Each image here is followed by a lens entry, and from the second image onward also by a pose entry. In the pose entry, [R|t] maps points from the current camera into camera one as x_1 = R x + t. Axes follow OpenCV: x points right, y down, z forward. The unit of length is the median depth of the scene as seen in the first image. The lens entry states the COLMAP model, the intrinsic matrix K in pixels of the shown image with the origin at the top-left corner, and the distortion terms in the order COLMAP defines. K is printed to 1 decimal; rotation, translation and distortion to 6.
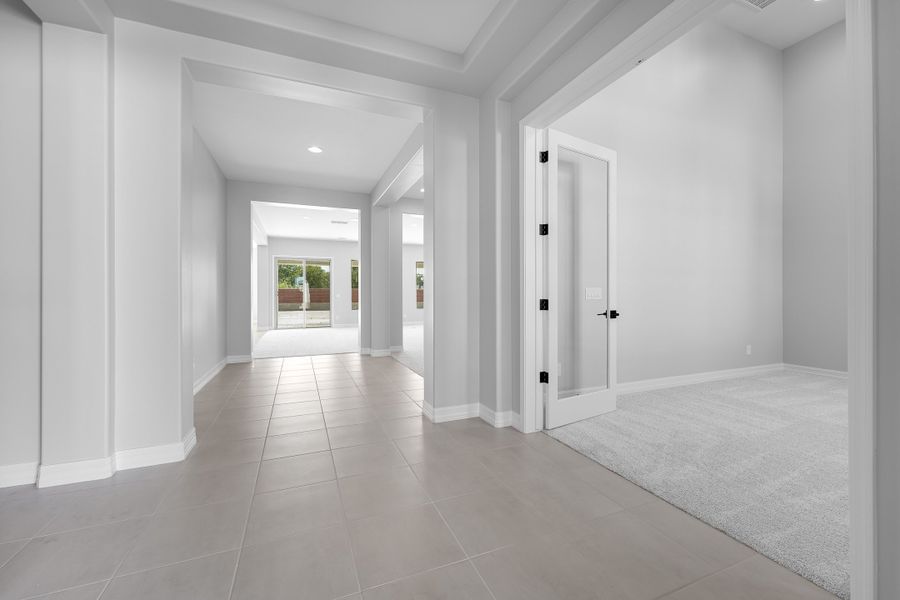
lens RADIAL K [[361.8, 0, 448.5], [0, 361.8, 295.6], [0, 0, 1]] dist [0.000094, -0.000055]
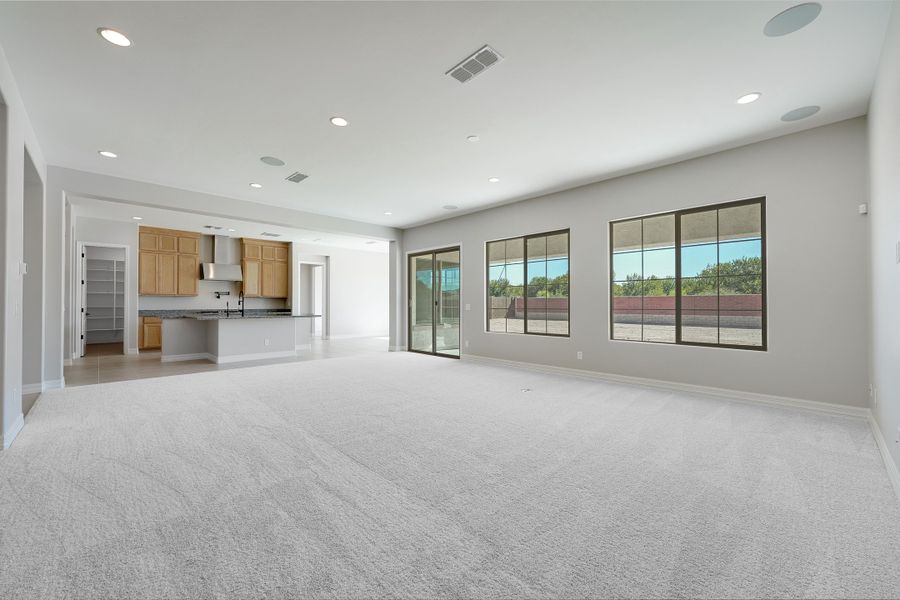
lens RADIAL K [[362.0, 0, 450.0], [0, 362.0, 300.0], [0, 0, 1]] dist [-0.000379, -0.000299]
pose [[0.371145, -0.008330, -0.928538, 0.247730], [0.001417, 0.999964, -0.008404, -0.005624], [0.928574, 0.001804, 0.371143, 0.813289]]
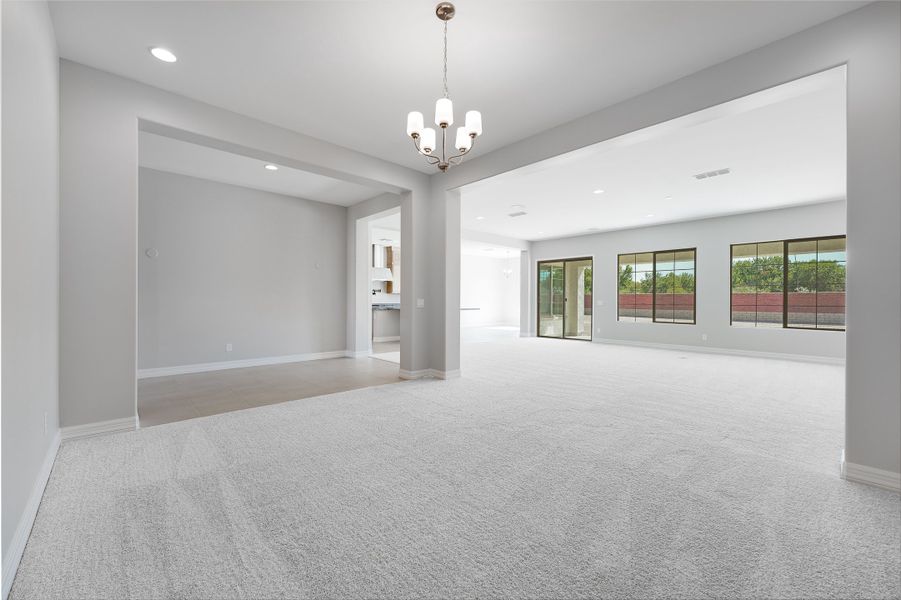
lens RADIAL K [[362.4, 0, 450.5], [0, 362.4, 300.0], [0, 0, 1]] dist [-0.000379, -0.000299]
pose [[0.352315, 0.005205, -0.935867, 0.339366], [-0.004057, 0.999984, 0.004035, -0.007276], [0.935873, 0.002375, 0.352330, 0.453254]]
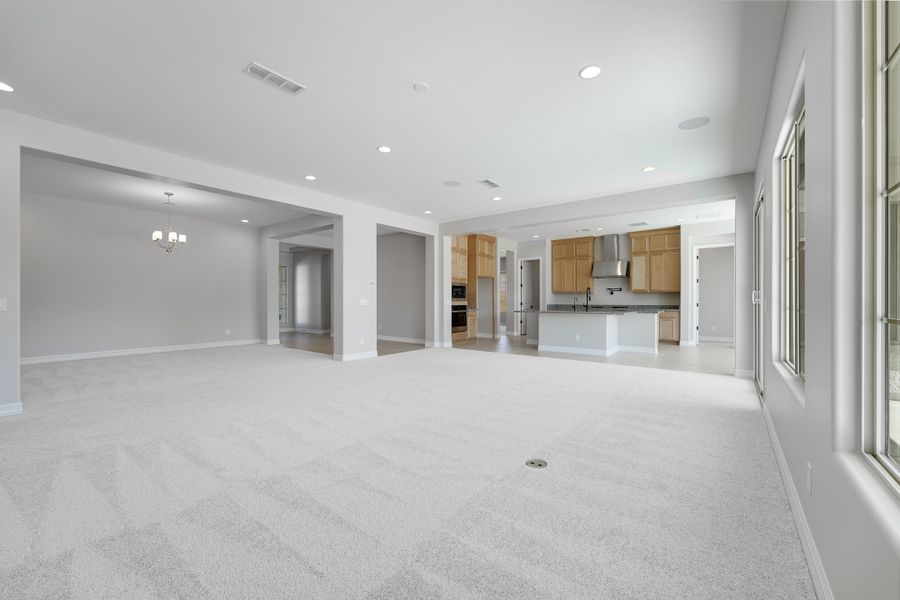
lens RADIAL K [[362.0, 0, 450.0], [0, 362.0, 300.0], [0, 0, 1]] dist [-0.000379, -0.000299]
pose [[-0.867497, 0.003060, -0.497434, 0.050107], [0.003592, 0.999994, -0.000114, -0.004563], [0.497430, -0.001886, -0.867502, 1.208592]]
